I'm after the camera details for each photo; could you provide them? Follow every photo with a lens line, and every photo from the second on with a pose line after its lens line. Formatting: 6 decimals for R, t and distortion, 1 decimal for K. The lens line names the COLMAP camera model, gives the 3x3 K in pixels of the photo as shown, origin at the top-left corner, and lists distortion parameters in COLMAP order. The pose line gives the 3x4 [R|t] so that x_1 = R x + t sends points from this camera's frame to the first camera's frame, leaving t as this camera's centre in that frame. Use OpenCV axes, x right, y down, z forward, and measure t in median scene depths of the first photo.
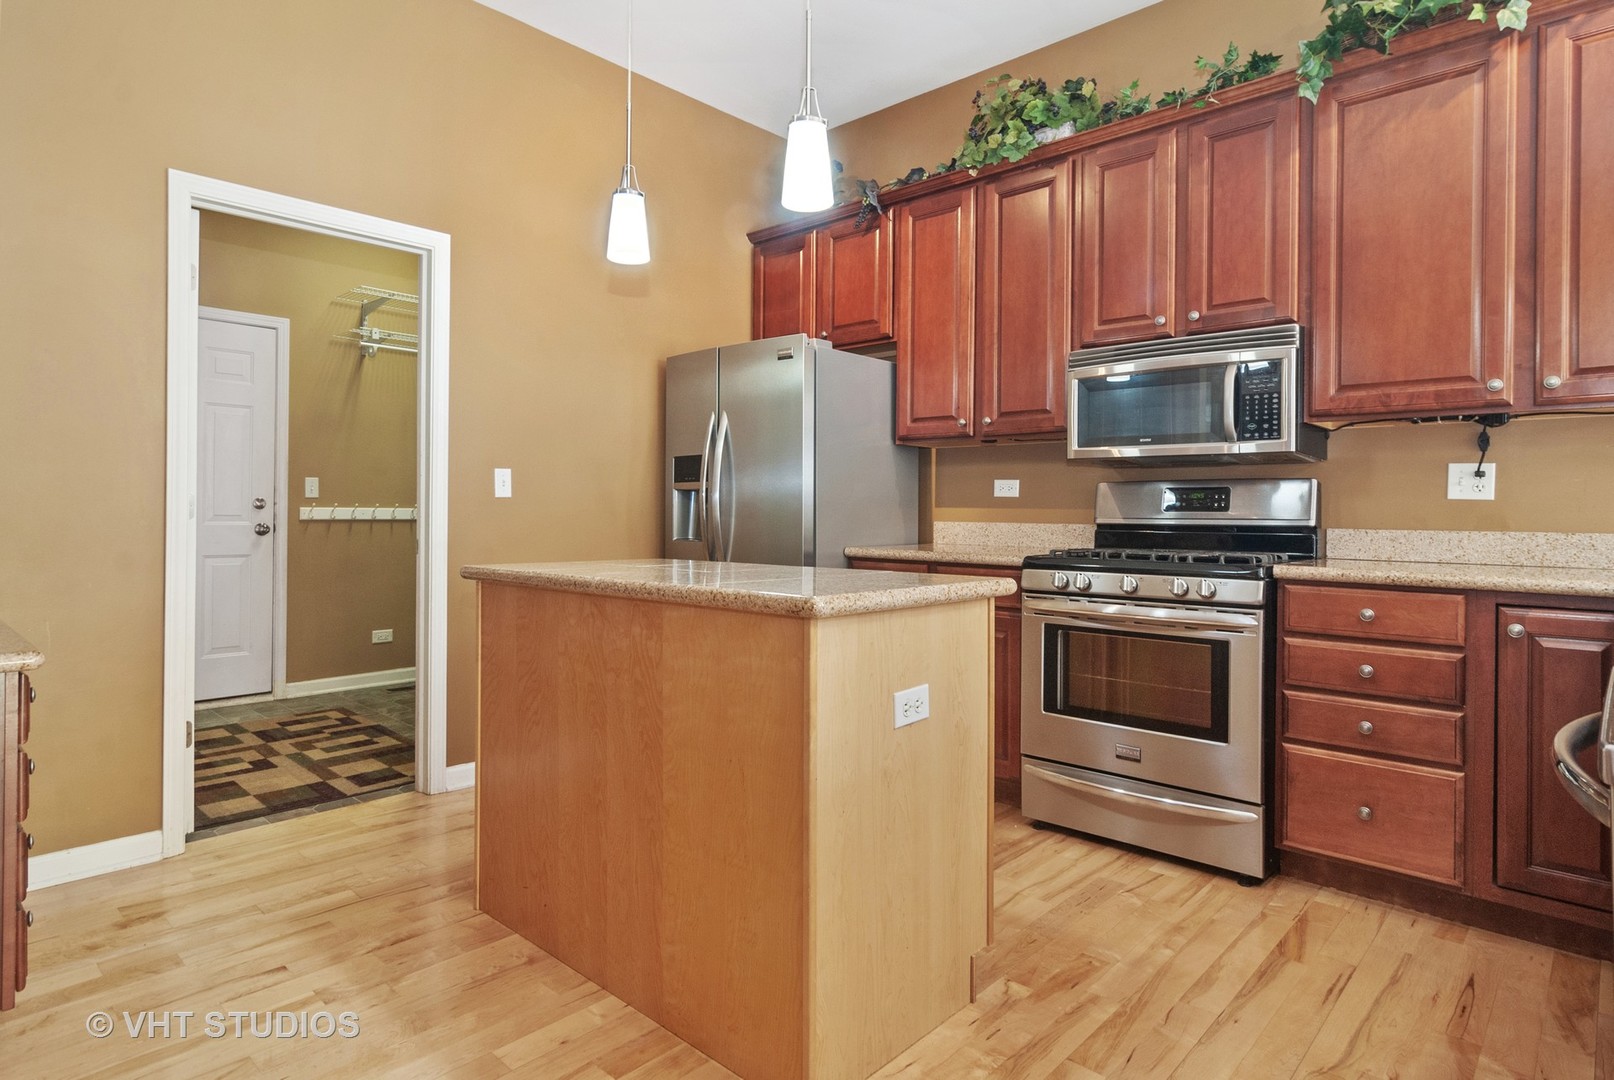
lens RADIAL K [[882.2, 0, 796.6], [0, 882.2, 509.8], [0, 0, 1]] dist [0.001220, 0.000485]
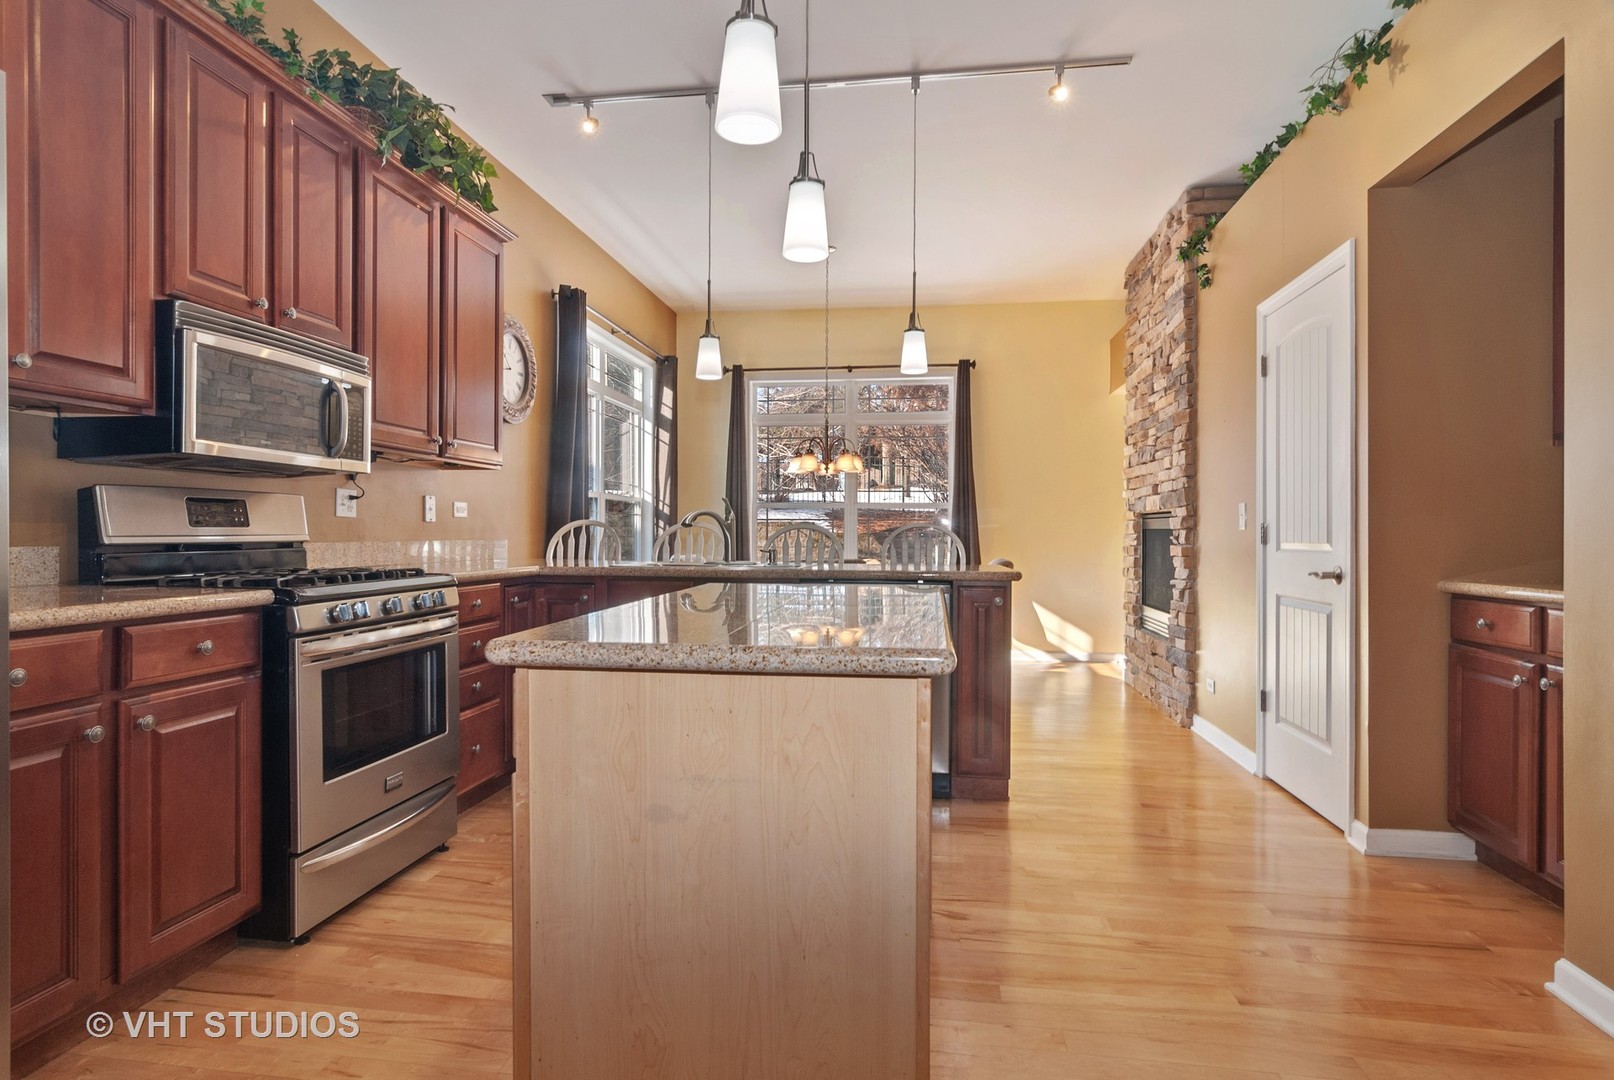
lens RADIAL K [[868.1, 0, 799.7], [0, 868.1, 538.1], [0, 0, 1]] dist [-0.000829, 0.000933]
pose [[-0.569812, -0.017884, 0.821580, -0.566072], [-0.011997, 0.999838, 0.013444, -0.005347], [-0.821687, -0.002196, -0.569934, 1.038747]]
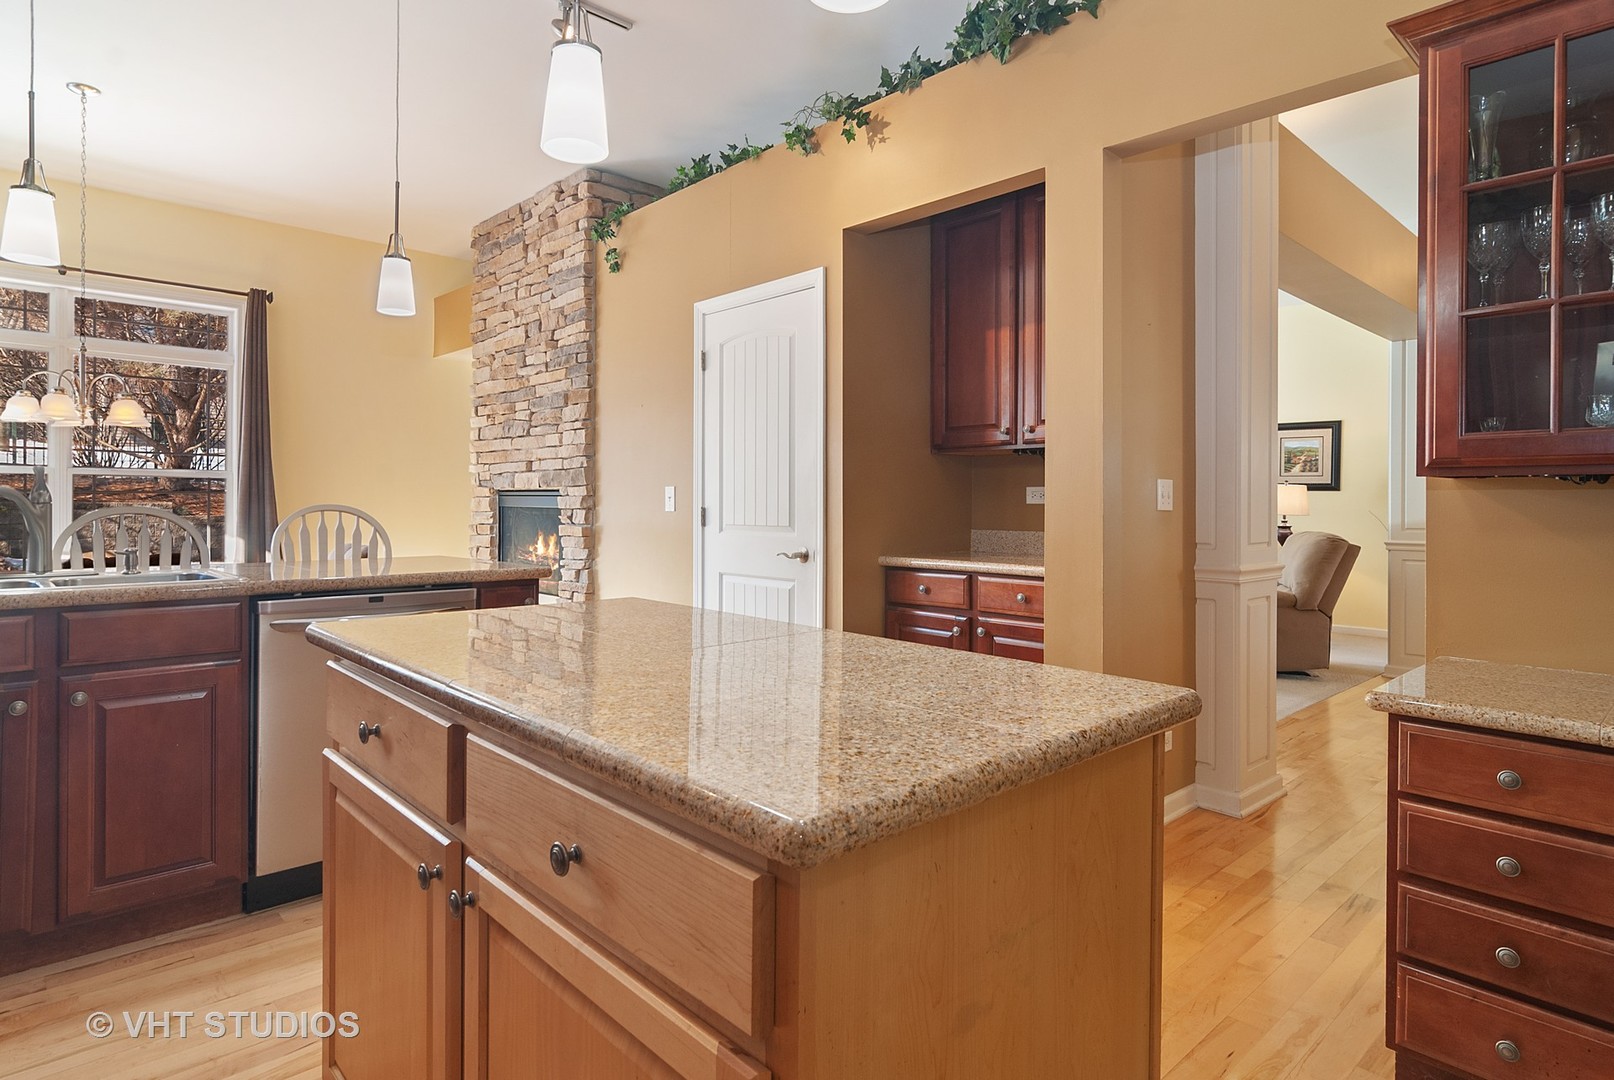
lens RADIAL K [[878.1, 0, 805.9], [0, 878.1, 503.2], [0, 0, 1]] dist [-0.001629, 0.000571]
pose [[-0.998148, -0.015260, 0.058882, -0.156685], [-0.015314, 0.999883, -0.000458, -0.025053], [-0.058868, -0.001359, -0.998265, 1.125768]]
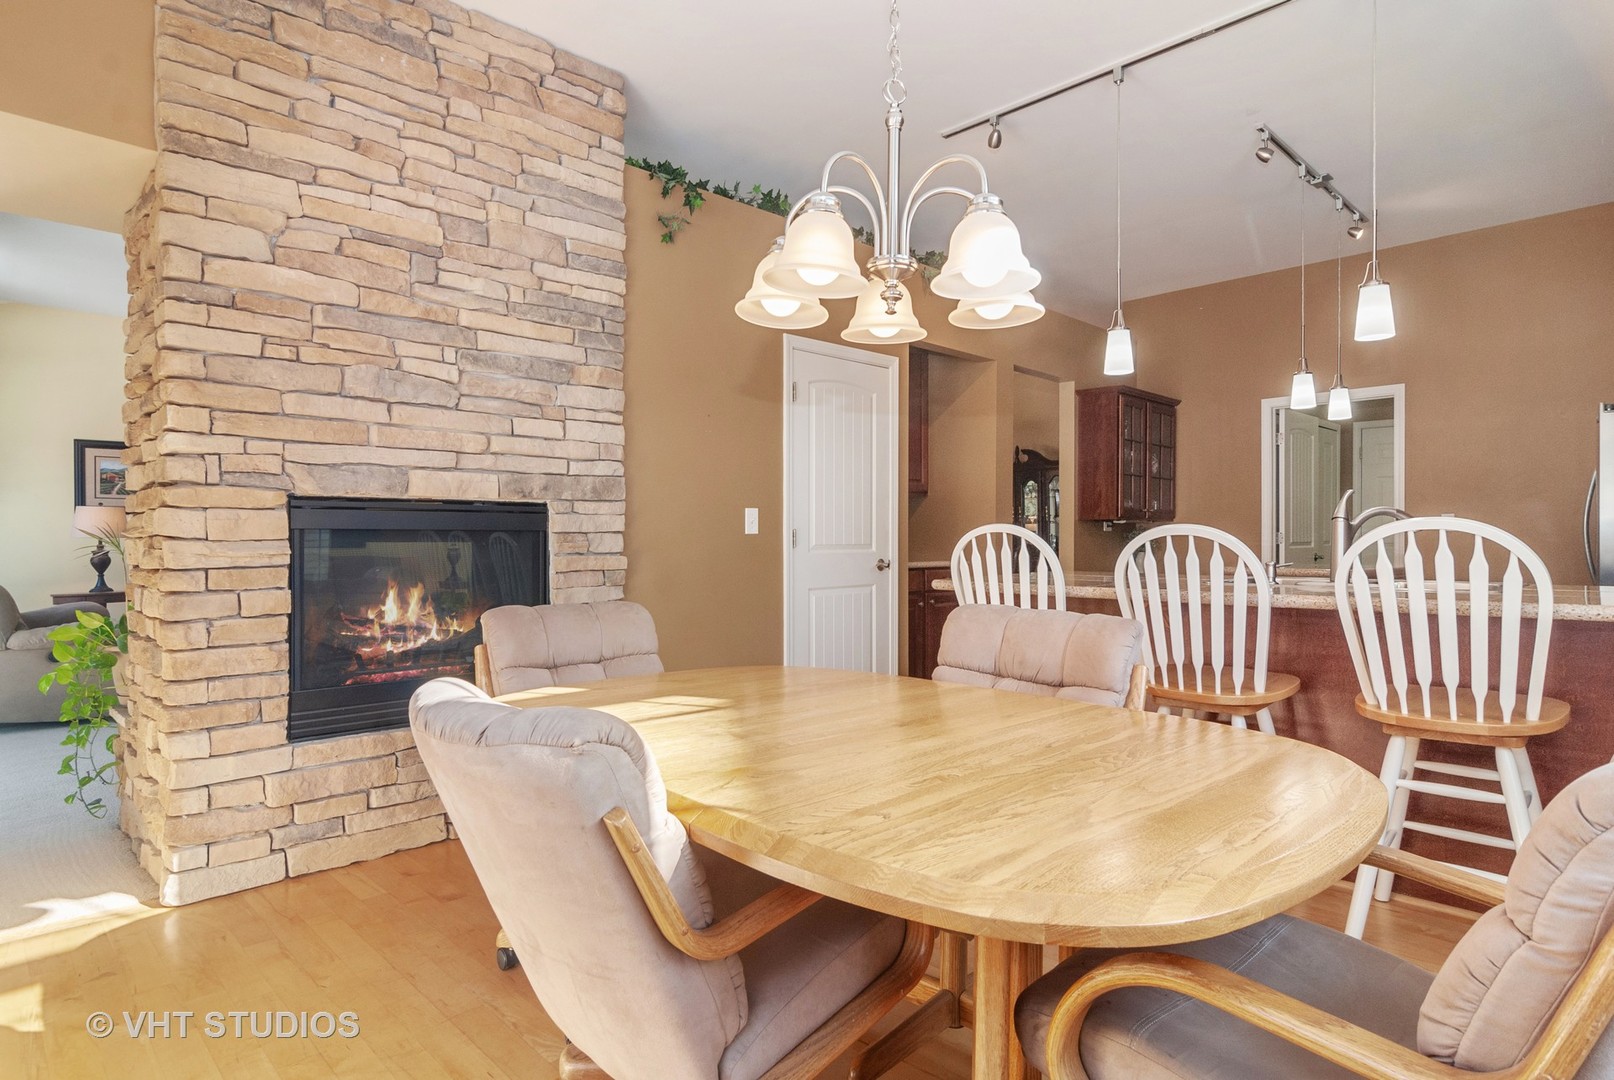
lens RADIAL K [[868.1, 0, 799.7], [0, 868.1, 538.1], [0, 0, 1]] dist [-0.000829, 0.000933]
pose [[-0.043756, -0.006695, -0.999020, 1.509363], [0.004674, 0.999965, -0.006906, 0.008176], [0.999031, -0.004971, -0.043723, -0.153844]]
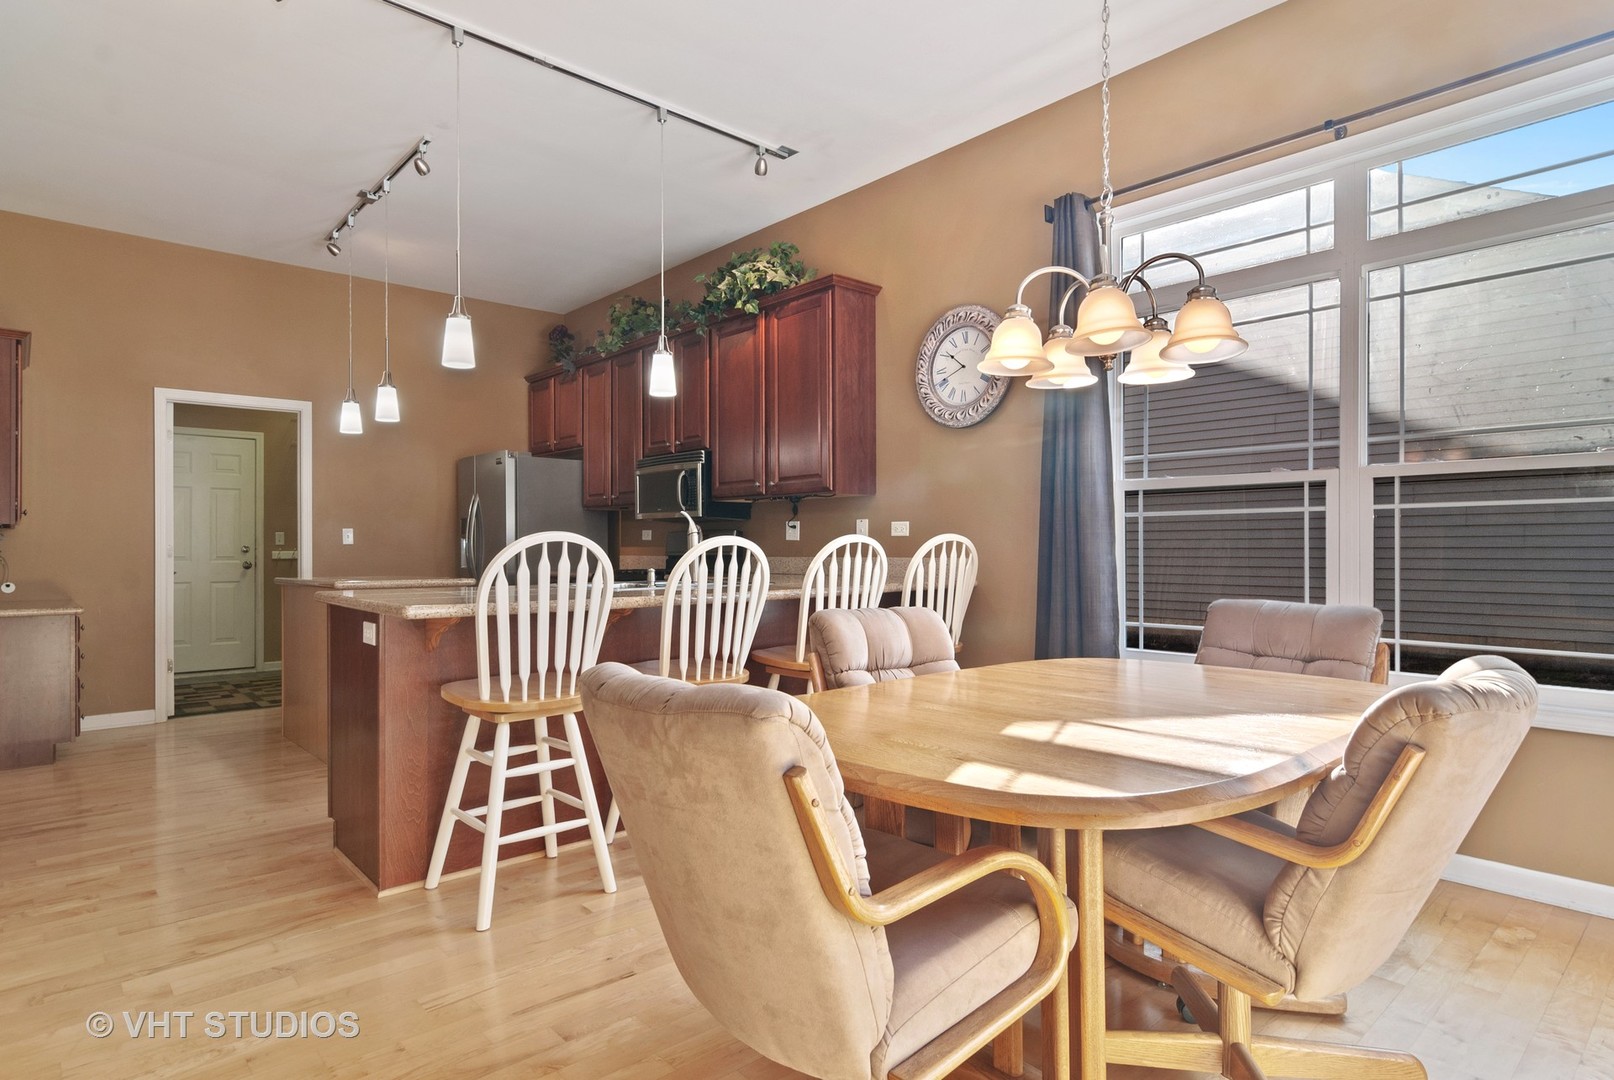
lens RADIAL K [[880.7, 0, 802.7], [0, 880.7, 548.3], [0, 0, 1]] dist [-0.001421, 0.000586]
pose [[0.996364, -0.011847, -0.084373, 0.834983], [0.011901, 0.999929, 0.000137, 0.004909], [0.084366, -0.001141, 0.996434, -0.794619]]
